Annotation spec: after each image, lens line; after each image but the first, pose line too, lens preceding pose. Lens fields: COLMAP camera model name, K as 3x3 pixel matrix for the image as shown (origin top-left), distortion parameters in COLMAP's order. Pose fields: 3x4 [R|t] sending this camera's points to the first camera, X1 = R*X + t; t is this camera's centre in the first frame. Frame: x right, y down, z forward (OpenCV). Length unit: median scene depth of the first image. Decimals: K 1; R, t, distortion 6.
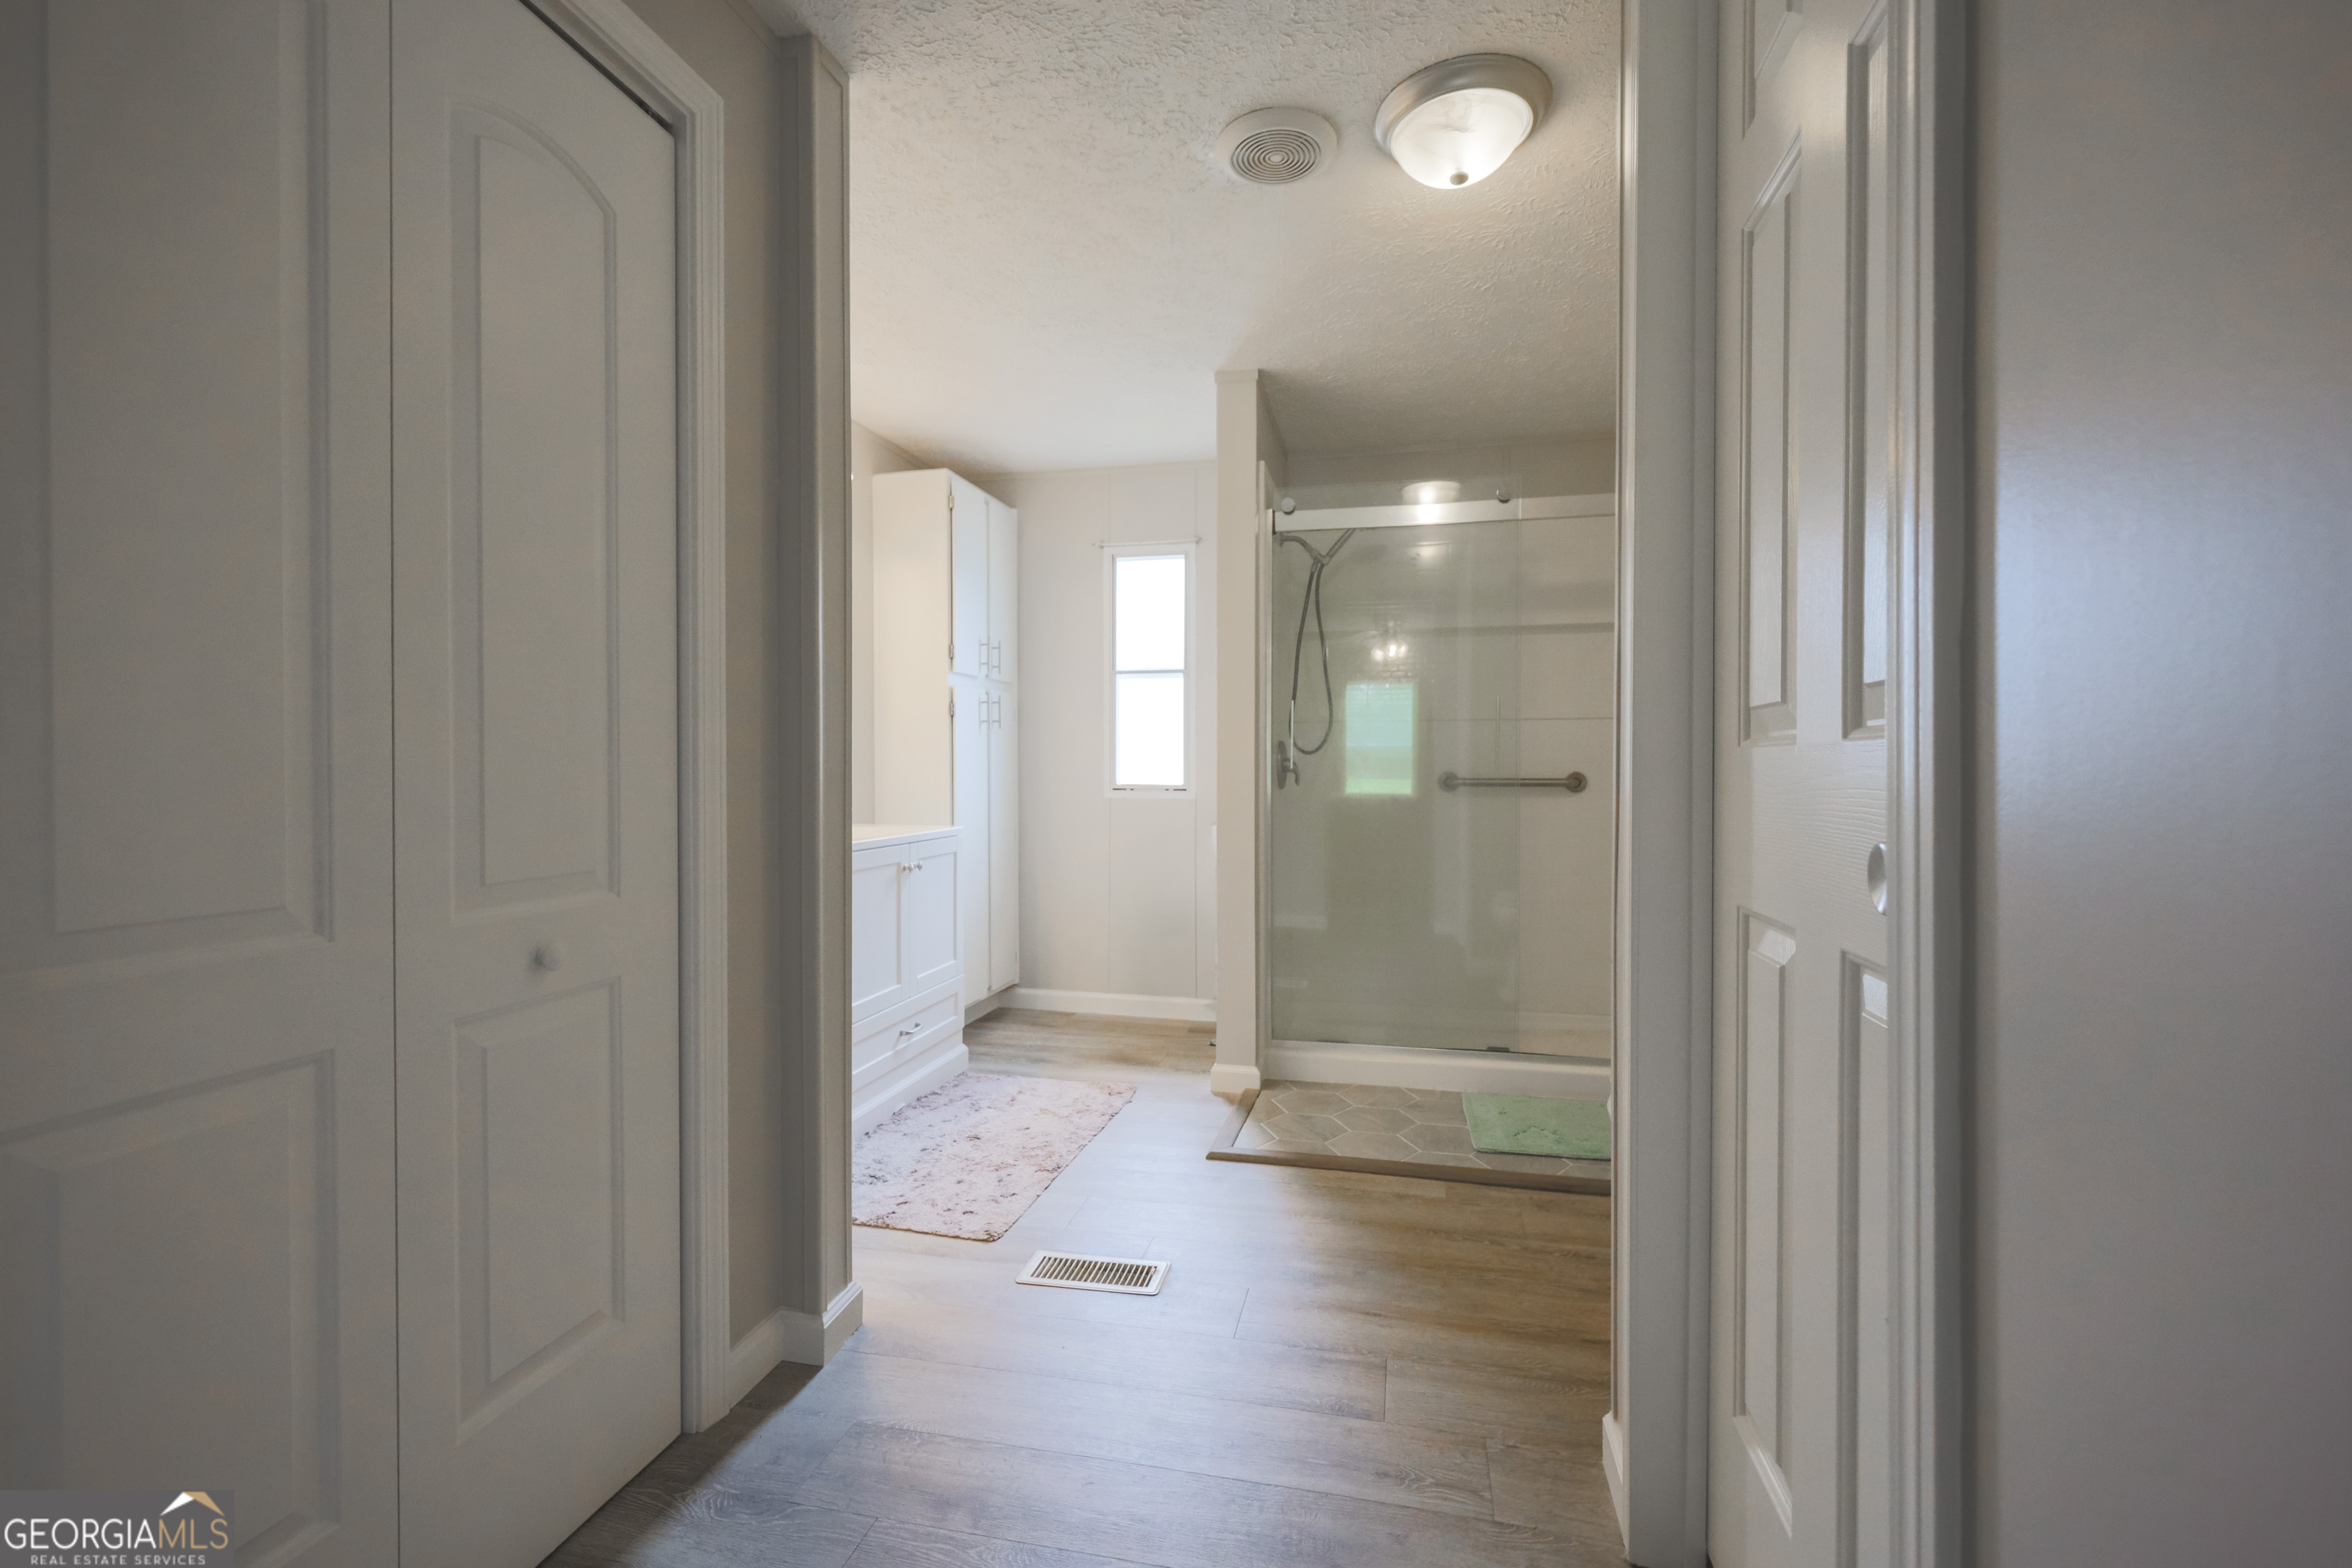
lens RADIAL K [[1024.3, 0, 1174.9], [0, 1024.3, 780.2], [0, 0, 1]] dist [0.005312, -0.000749]
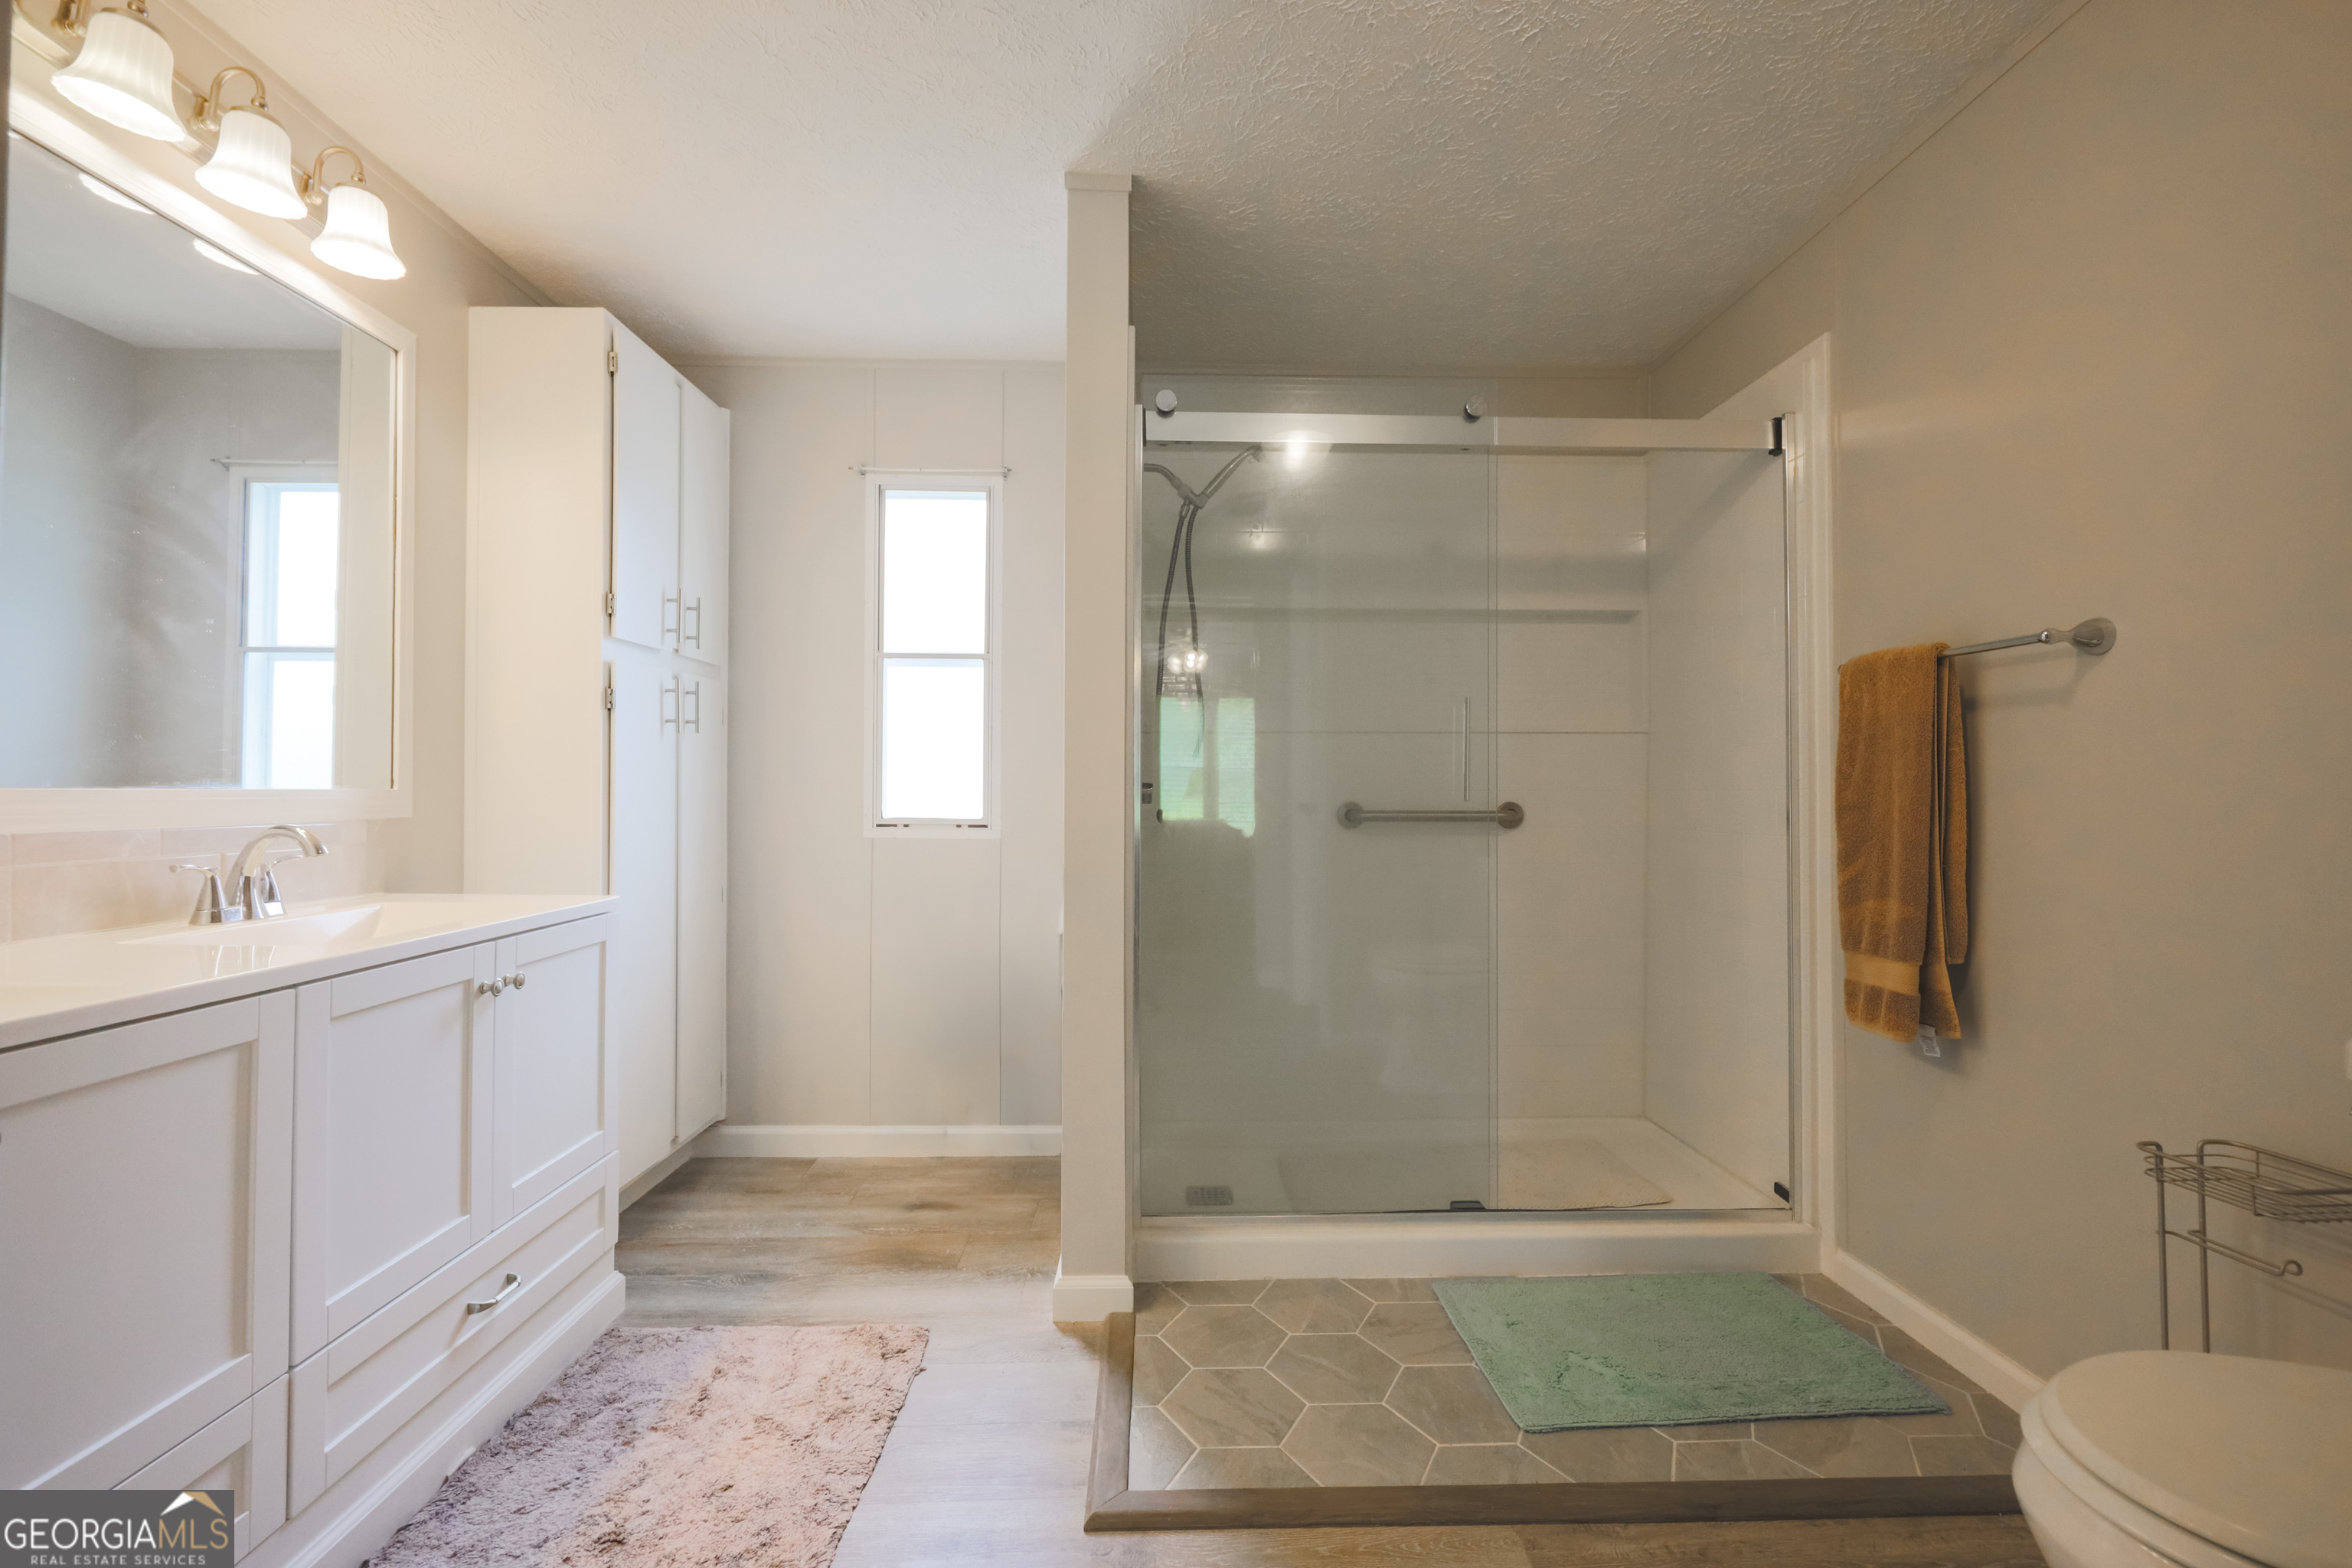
lens RADIAL K [[1024.3, 0, 1179.1], [0, 1024.3, 777.2], [0, 0, 1]] dist [0.005312, -0.000749]
pose [[0.968284, 0.006393, 0.249772, -0.044810], [-0.000378, 0.999709, -0.024121, -0.008635], [-0.249854, 0.023261, 0.968004, 0.352108]]
